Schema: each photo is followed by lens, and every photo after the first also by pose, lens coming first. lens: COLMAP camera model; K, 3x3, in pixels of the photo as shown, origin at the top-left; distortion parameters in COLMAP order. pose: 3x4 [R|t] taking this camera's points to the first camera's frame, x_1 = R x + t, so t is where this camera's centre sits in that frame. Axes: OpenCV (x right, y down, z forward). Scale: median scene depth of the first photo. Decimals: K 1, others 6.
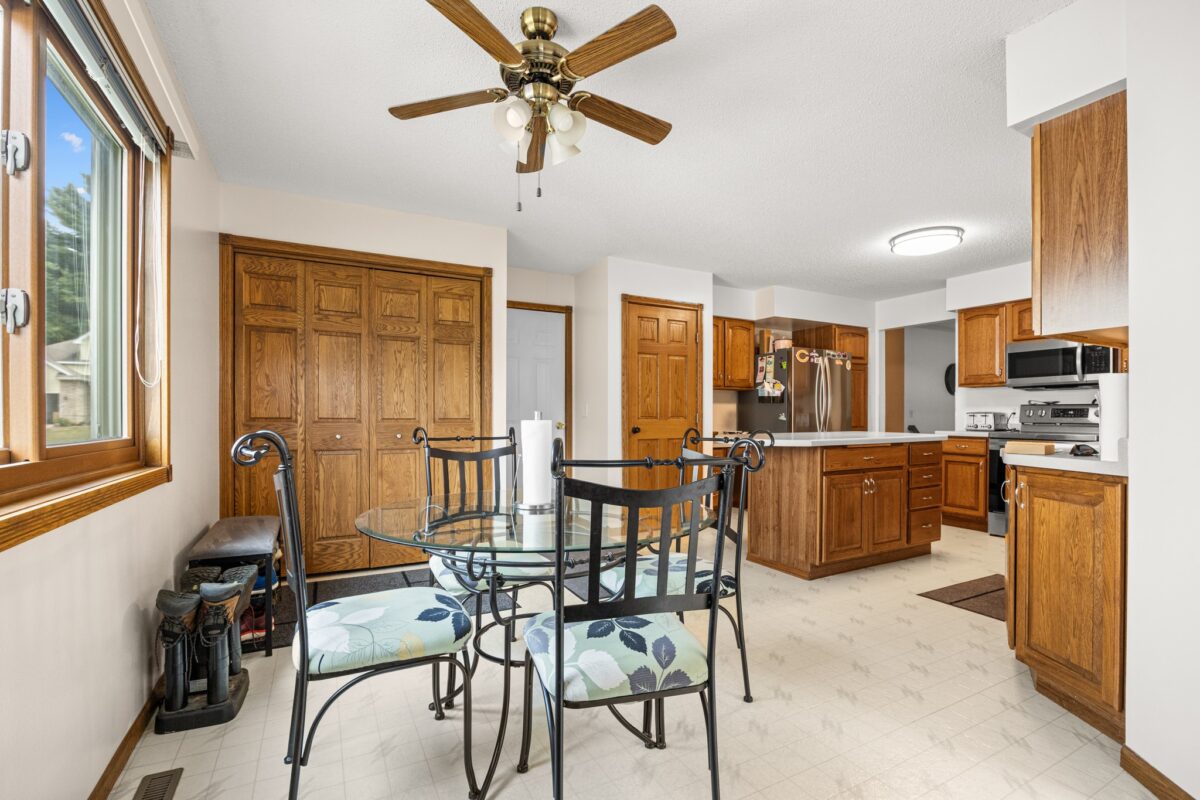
lens RADIAL K [[533.4, 0, 626.3], [0, 533.4, 410.6], [0, 0, 1]] dist [-0.013722, 0.000998]
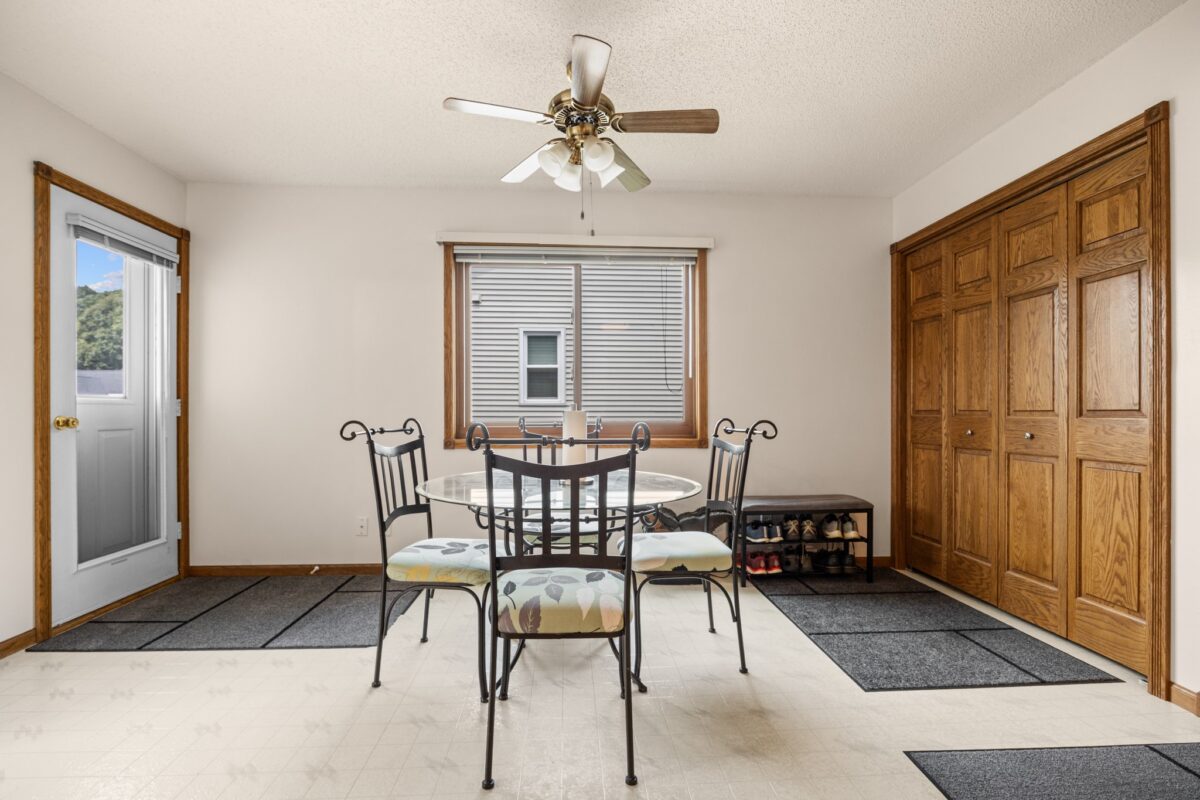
lens RADIAL K [[533.4, 0, 596.4], [0, 533.4, 411.6], [0, 0, 1]] dist [-0.013722, 0.000998]
pose [[-0.453185, -0.006974, -0.891389, 0.445518], [-0.000426, 0.999971, -0.007607, 0.022384], [0.891417, -0.003068, -0.453174, 0.824318]]
